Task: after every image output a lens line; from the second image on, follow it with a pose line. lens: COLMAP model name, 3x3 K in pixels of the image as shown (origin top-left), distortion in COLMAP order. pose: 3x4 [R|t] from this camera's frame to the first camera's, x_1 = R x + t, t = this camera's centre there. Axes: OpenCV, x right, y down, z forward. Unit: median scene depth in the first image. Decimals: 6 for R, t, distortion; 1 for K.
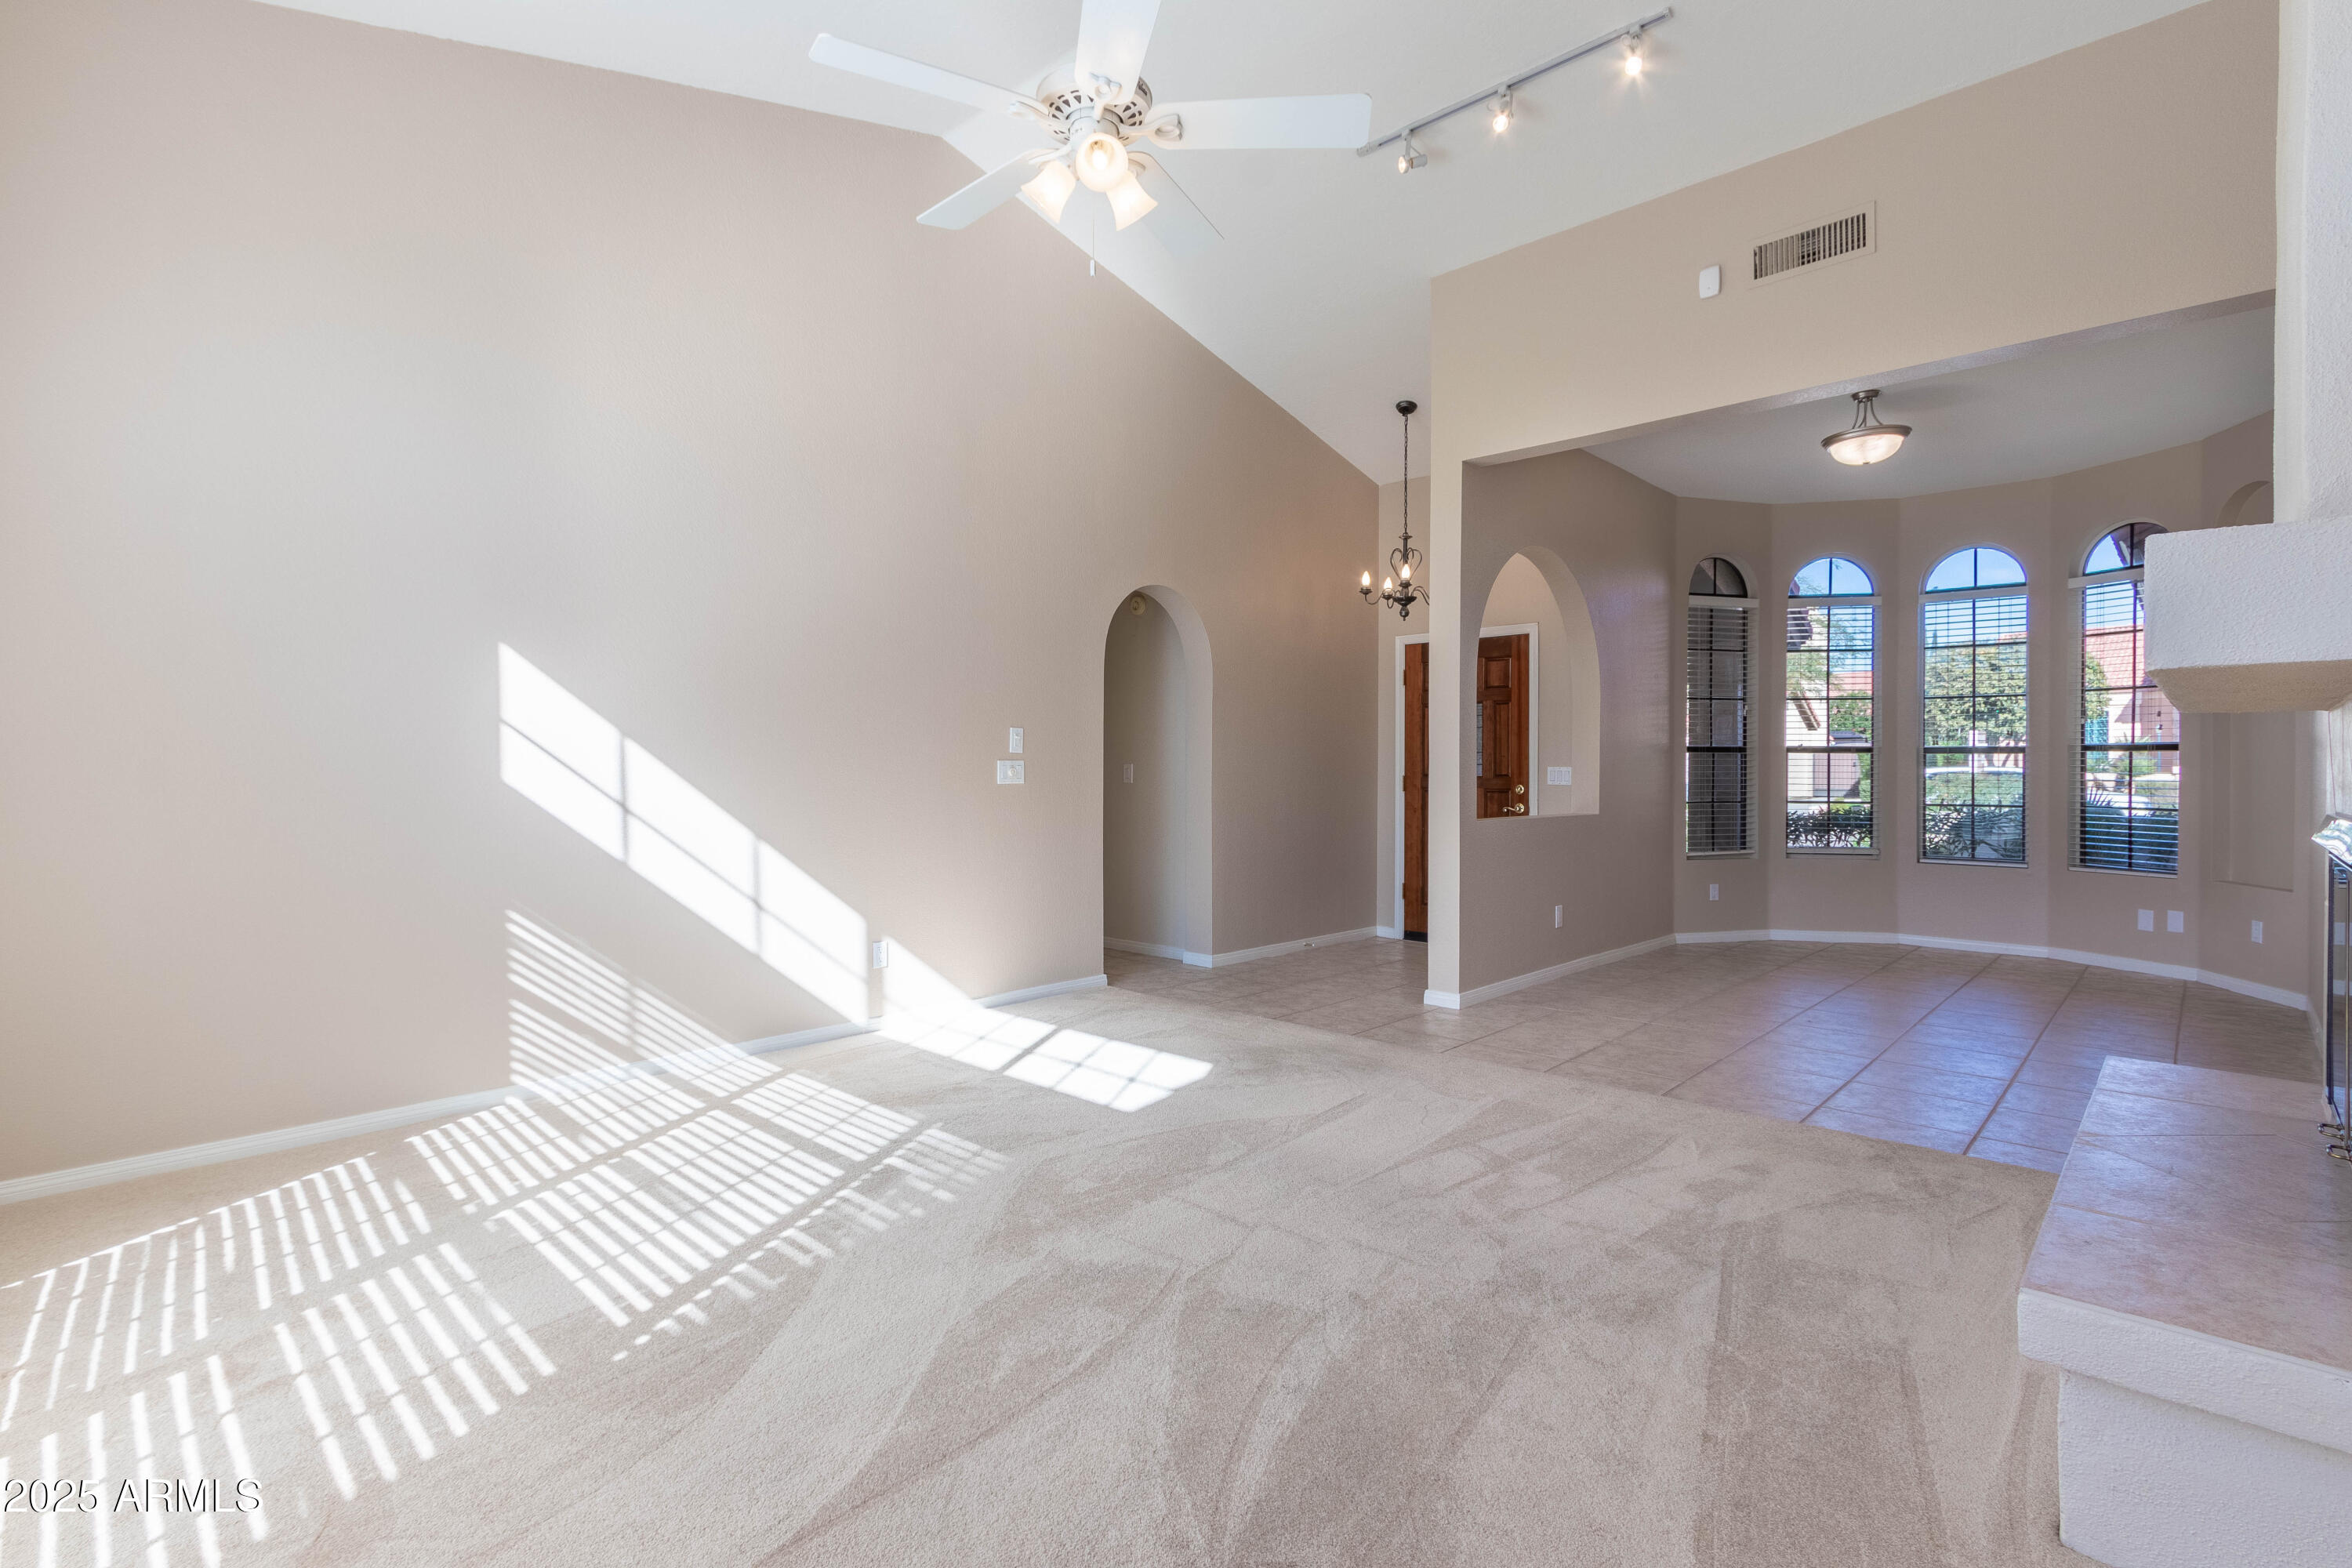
lens RADIAL K [[1086.2, 0, 1163.0], [0, 1086.2, 780.0], [0, 0, 1]] dist [-0.001208, -0.000419]
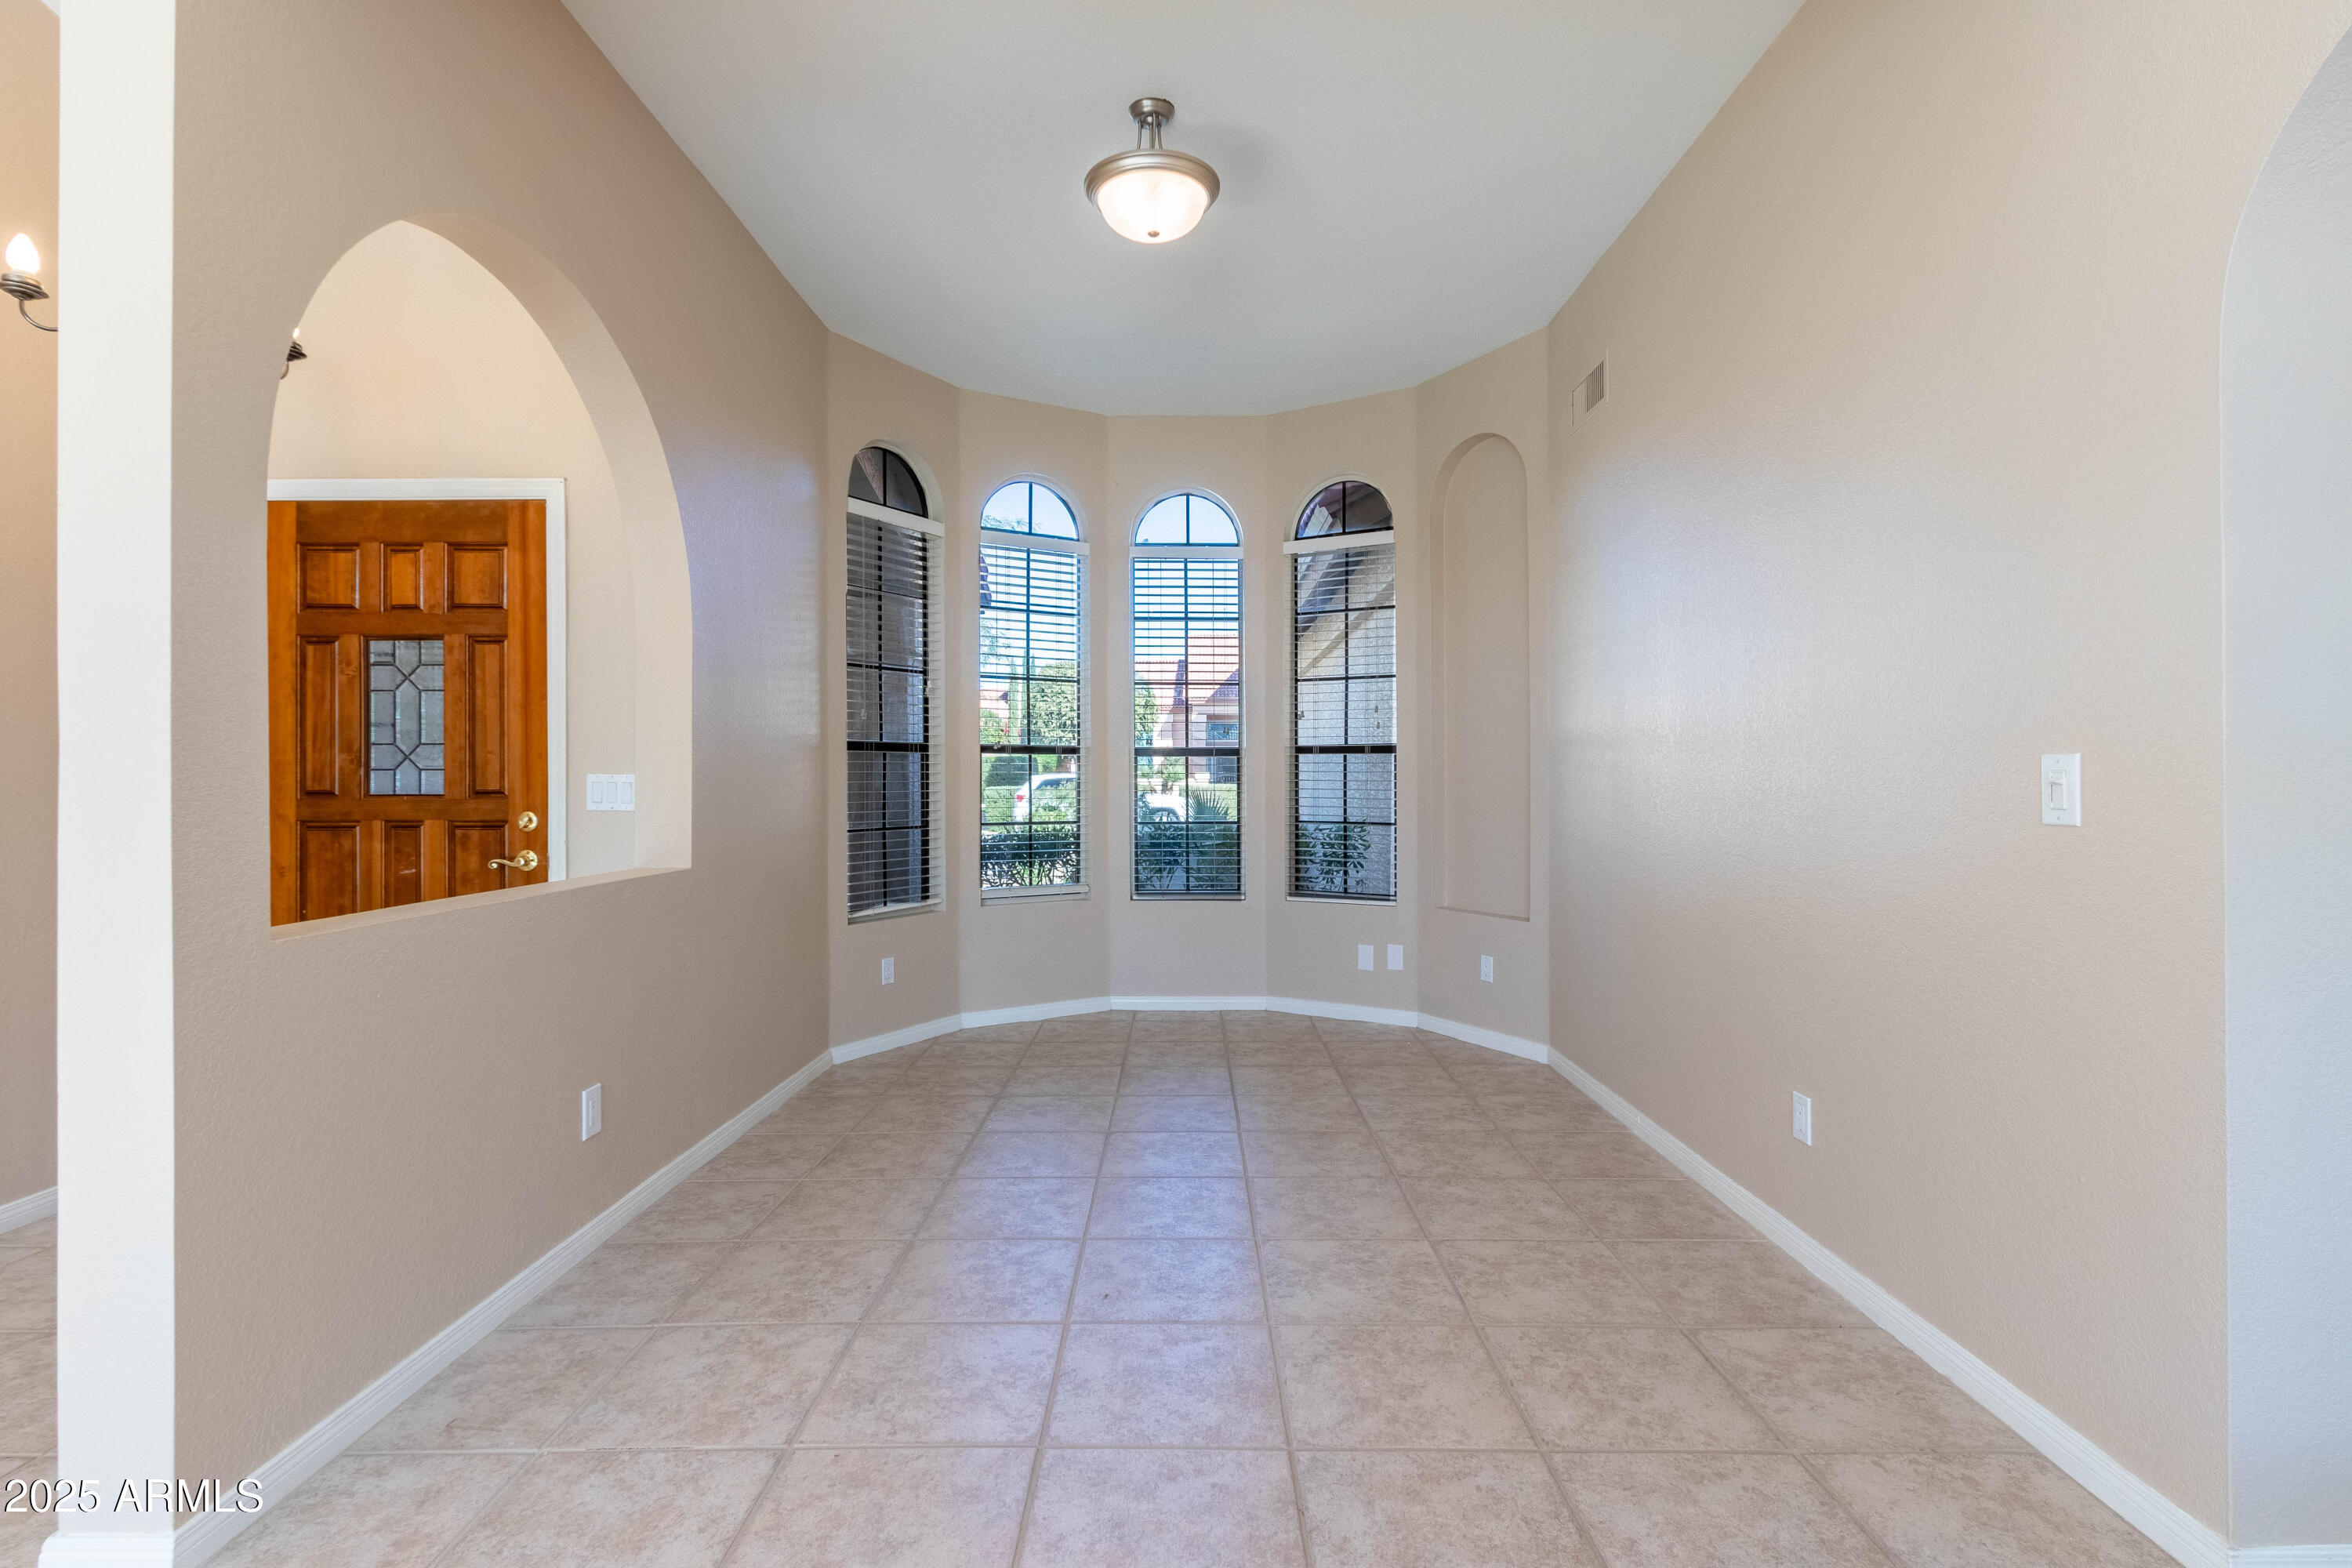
lens RADIAL K [[1086.2, 0, 1163.0], [0, 1086.2, 780.0], [0, 0, 1]] dist [-0.001208, -0.000419]
pose [[0.731426, -0.005858, 0.681895, 0.203461], [0.010870, 0.999936, -0.003069, -0.005052], [-0.681834, 0.009657, 0.731443, 0.448308]]
